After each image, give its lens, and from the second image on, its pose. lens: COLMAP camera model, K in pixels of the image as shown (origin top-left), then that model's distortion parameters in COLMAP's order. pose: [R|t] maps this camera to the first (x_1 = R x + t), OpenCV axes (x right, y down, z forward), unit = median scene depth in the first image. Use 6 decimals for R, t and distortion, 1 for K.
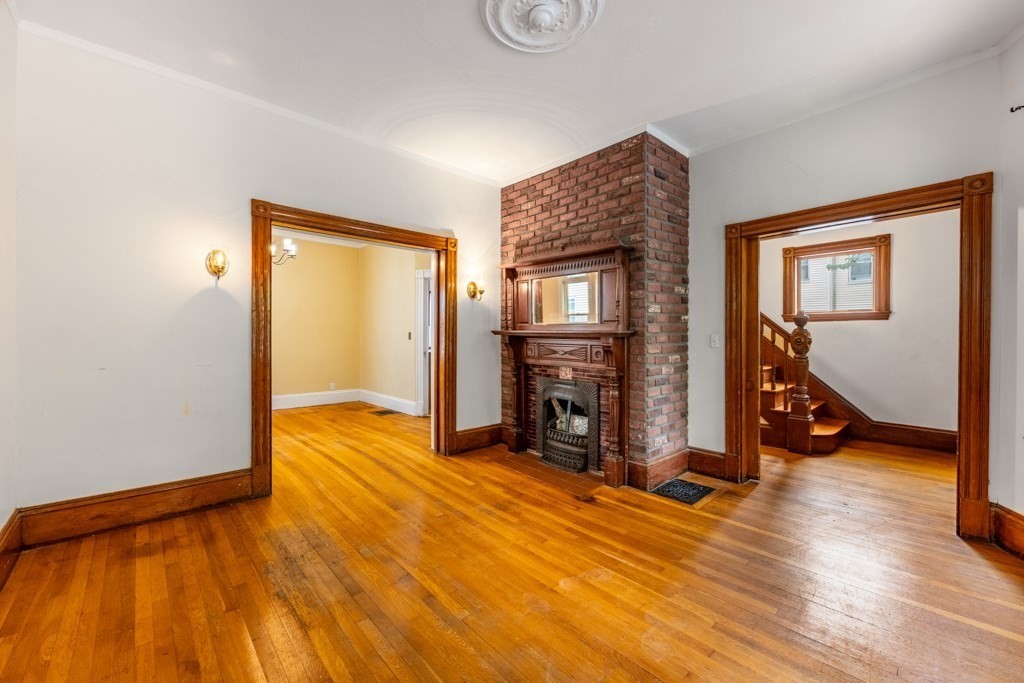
lens RADIAL K [[409.0, 0, 512.9], [0, 409.0, 336.5], [0, 0, 1]] dist [0.006738, -0.000635]
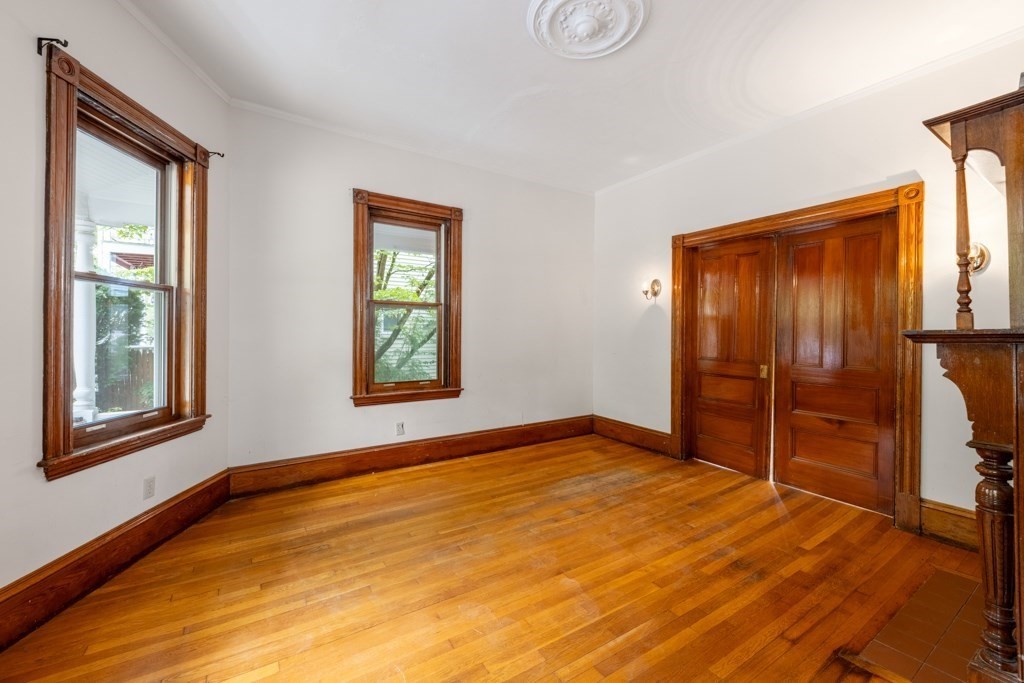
lens RADIAL K [[409.0, 0, 512.7], [0, 409.0, 337.5], [0, 0, 1]] dist [0.006738, -0.000635]
pose [[-0.165327, 0.006637, -0.986217, 0.841185], [-0.011225, 0.999900, 0.008611, -0.006885], [0.986175, 0.012494, -0.165236, 0.747943]]
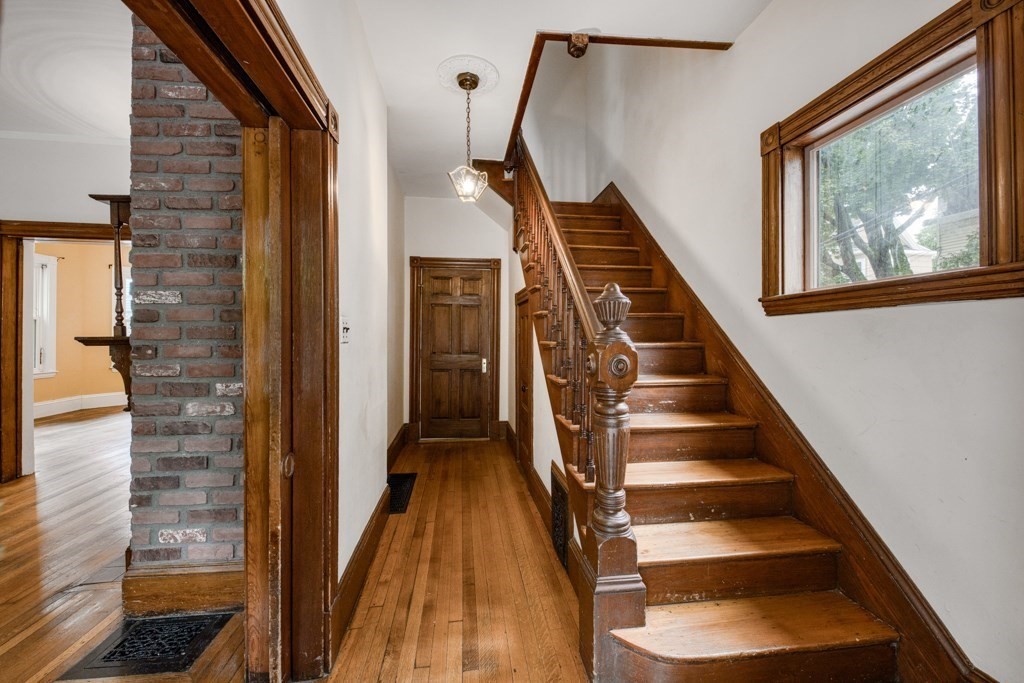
lens RADIAL K [[409.0, 0, 510.3], [0, 409.0, 339.2], [0, 0, 1]] dist [0.006738, -0.000635]
pose [[0.816318, -0.001776, -0.577600, 1.665439], [-0.002749, 0.999972, -0.006961, -0.012021], [0.577596, 0.007270, 0.816290, 1.181643]]
